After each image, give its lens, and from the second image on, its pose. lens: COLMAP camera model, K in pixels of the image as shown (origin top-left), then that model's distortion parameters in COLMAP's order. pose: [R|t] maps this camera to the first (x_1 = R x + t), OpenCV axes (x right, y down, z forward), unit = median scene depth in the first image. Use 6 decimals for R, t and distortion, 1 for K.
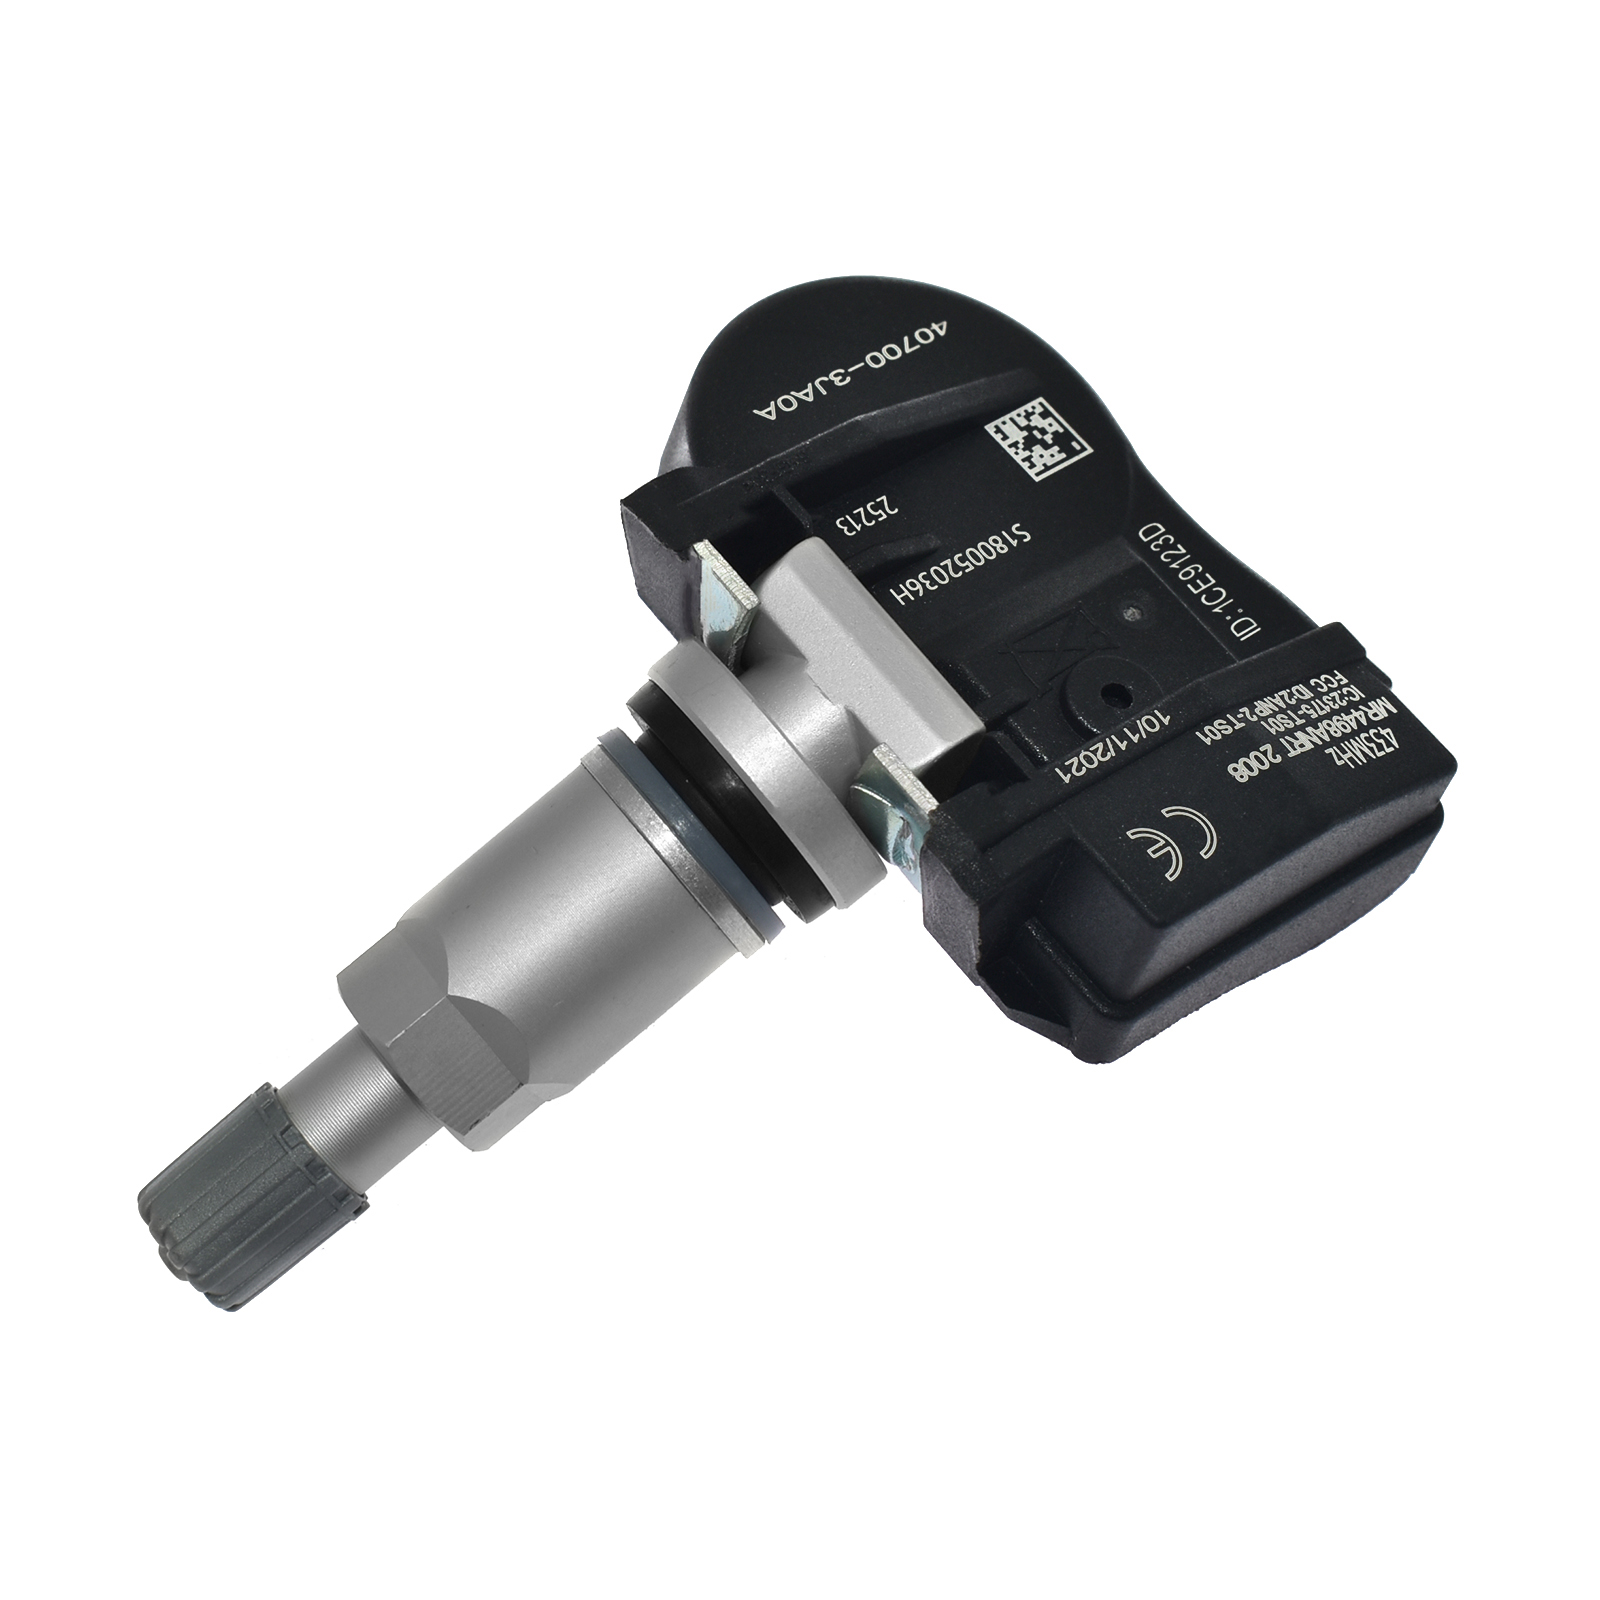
lens RADIAL K [[4270.5, 0, 800.0], [0, 4270.5, 800.0], [0, 0, 1]] dist [0.058884, -0.039913]
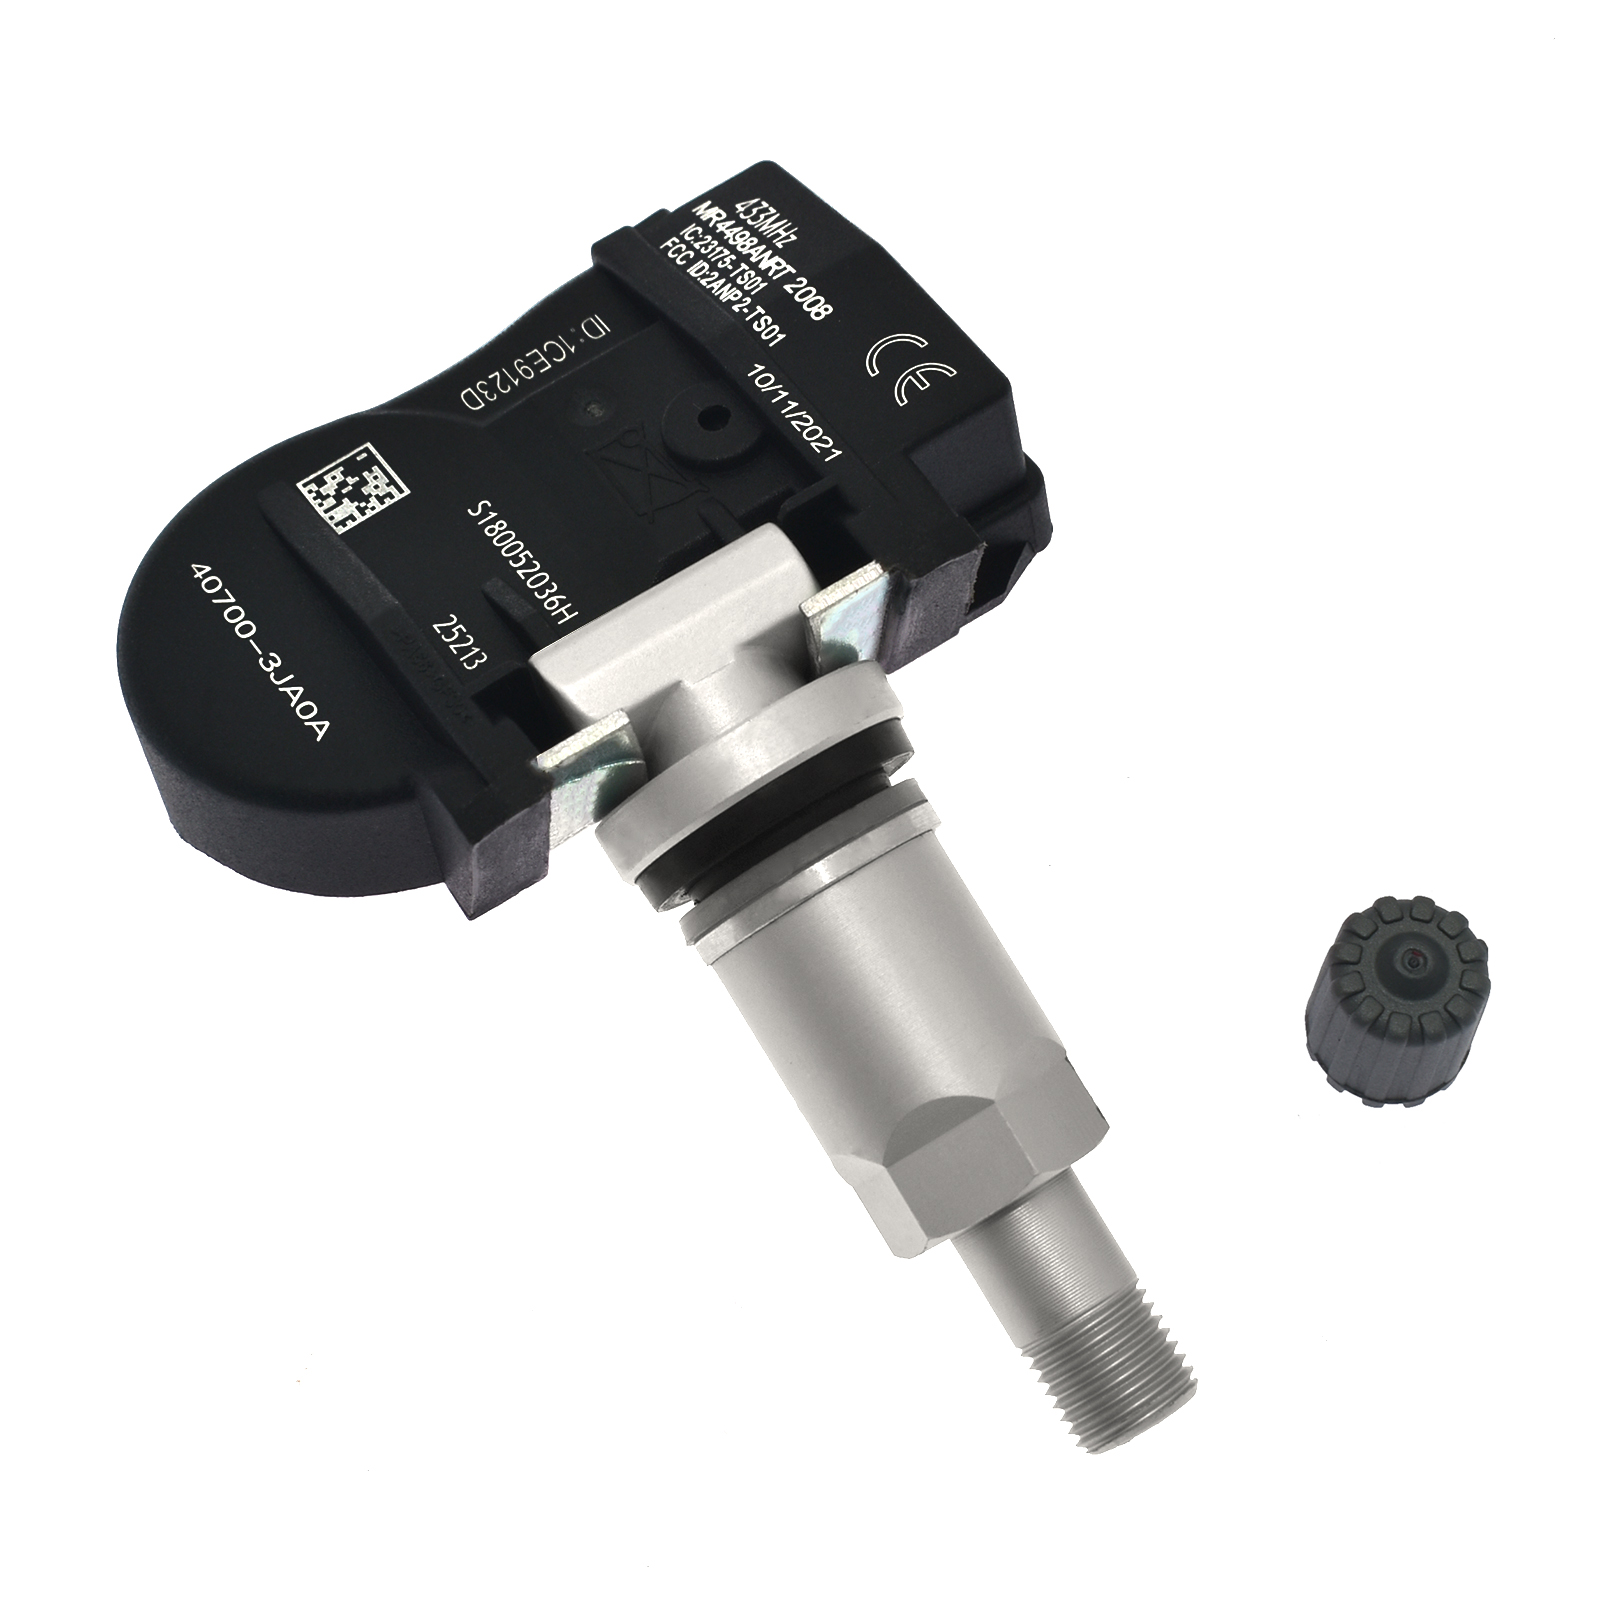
lens RADIAL K [[4270.5, 0, 800.0], [0, 4270.5, 800.0], [0, 0, 1]] dist [0.058884, -0.039913]
pose [[0.090957, -0.926428, 0.365318, -0.347981], [0.894810, 0.237037, 0.378324, -0.343236], [-0.437084, 0.292479, 0.850538, 0.191305]]
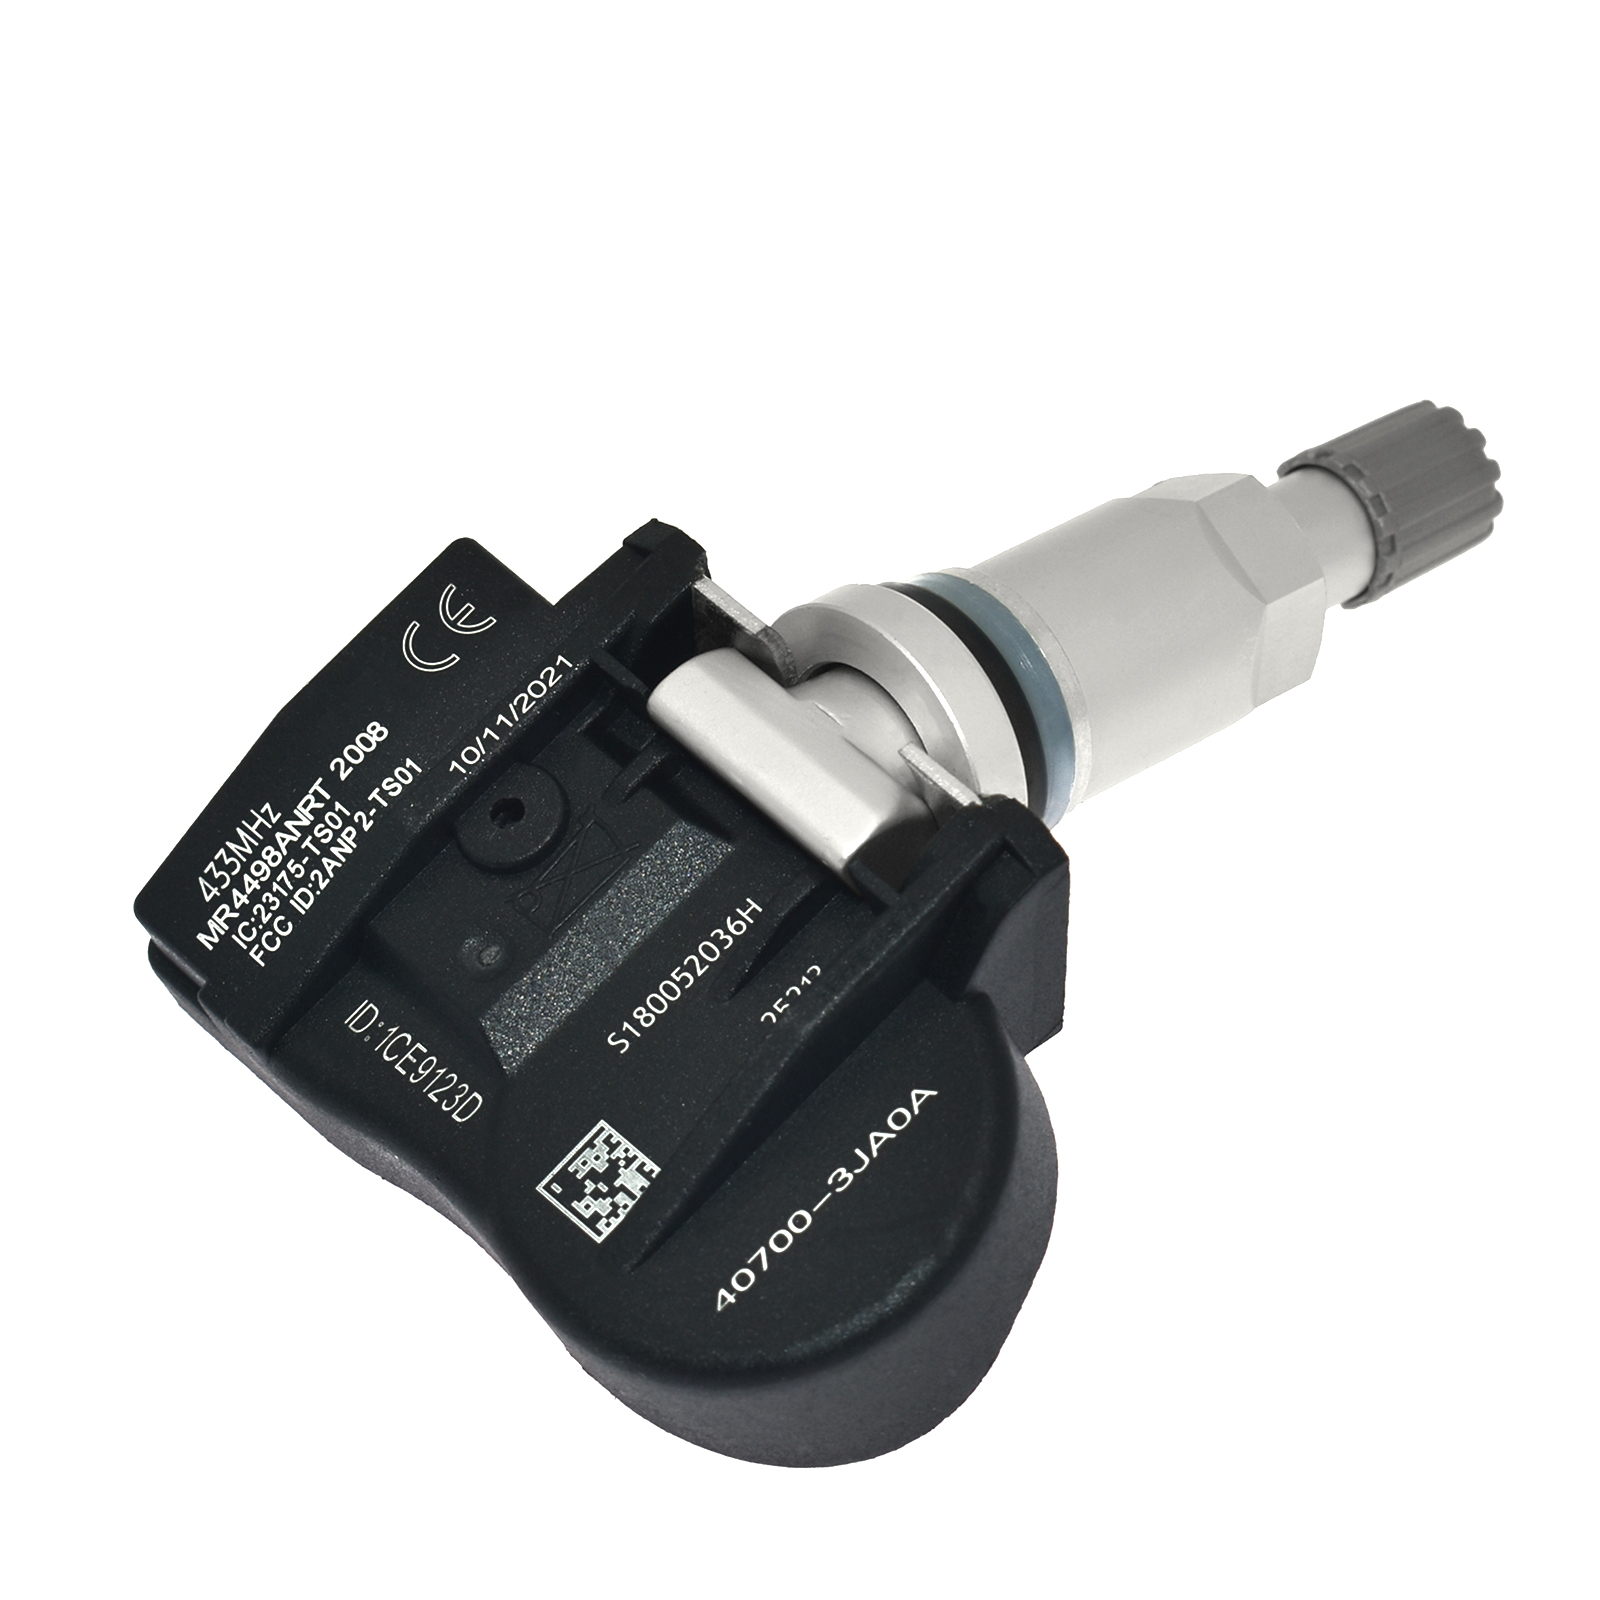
lens RADIAL K [[5644.1, 0, 800.0], [0, 5644.1, 800.0], [0, 0, 1]] dist [0.017086, 0.644092]
pose [[-0.997358, 0.071981, -0.009800, 0.023127], [-0.039838, -0.429145, 0.902356, -1.081798], [0.060746, 0.900363, 0.430879, 0.472705]]
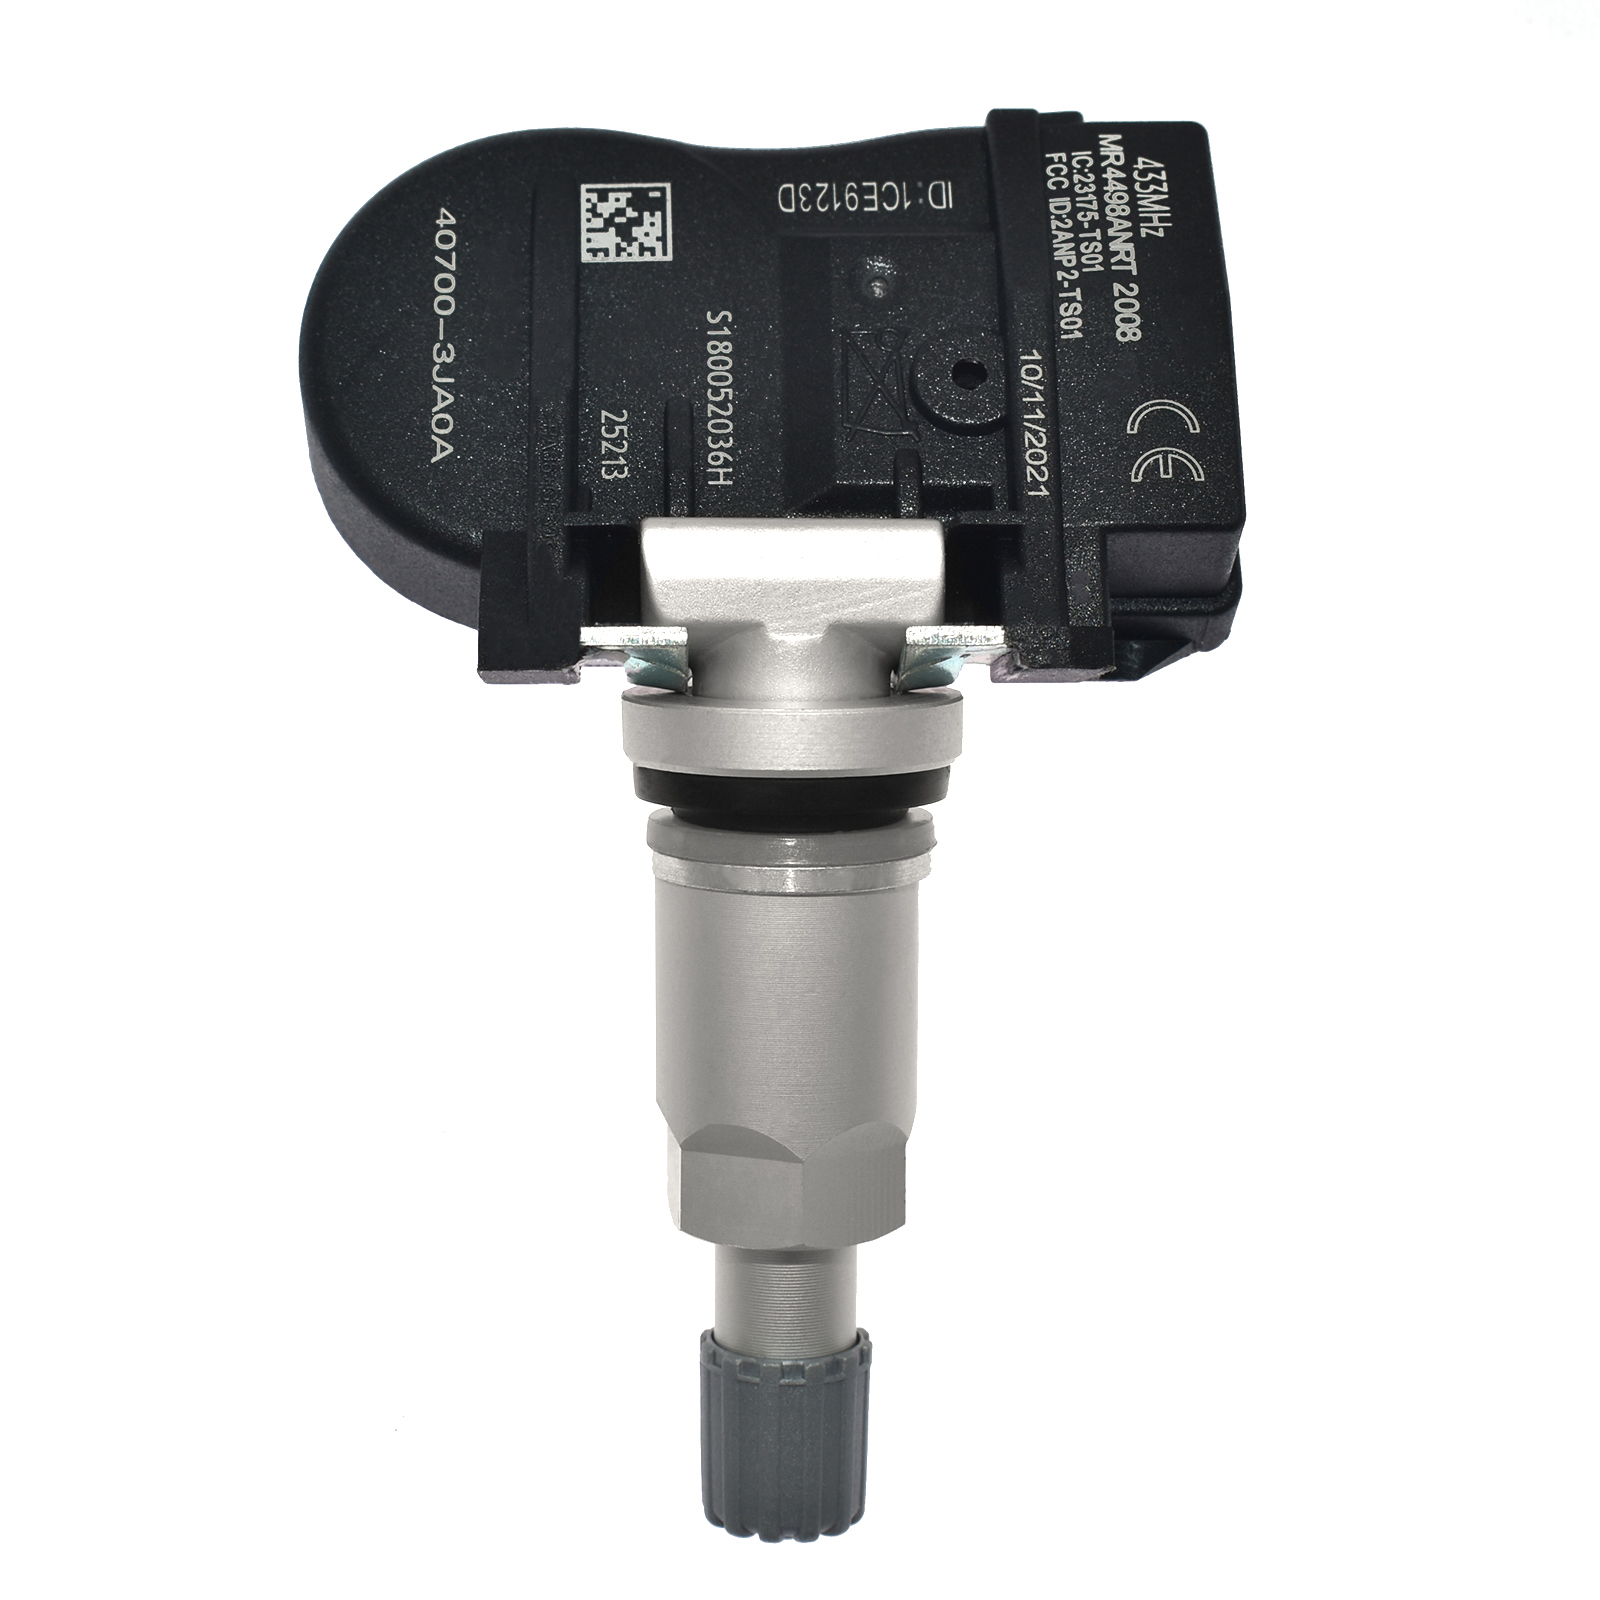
lens RADIAL K [[3518.5, 0, 800.0], [0, 3518.5, 800.0], [0, 0, 1]] dist [-0.024164, 0.248819]
pose [[0.613476, -0.784911, 0.086959, -0.083081], [0.702764, 0.592841, 0.393270, -0.284867], [-0.360235, -0.180150, 0.915301, 0.300014]]
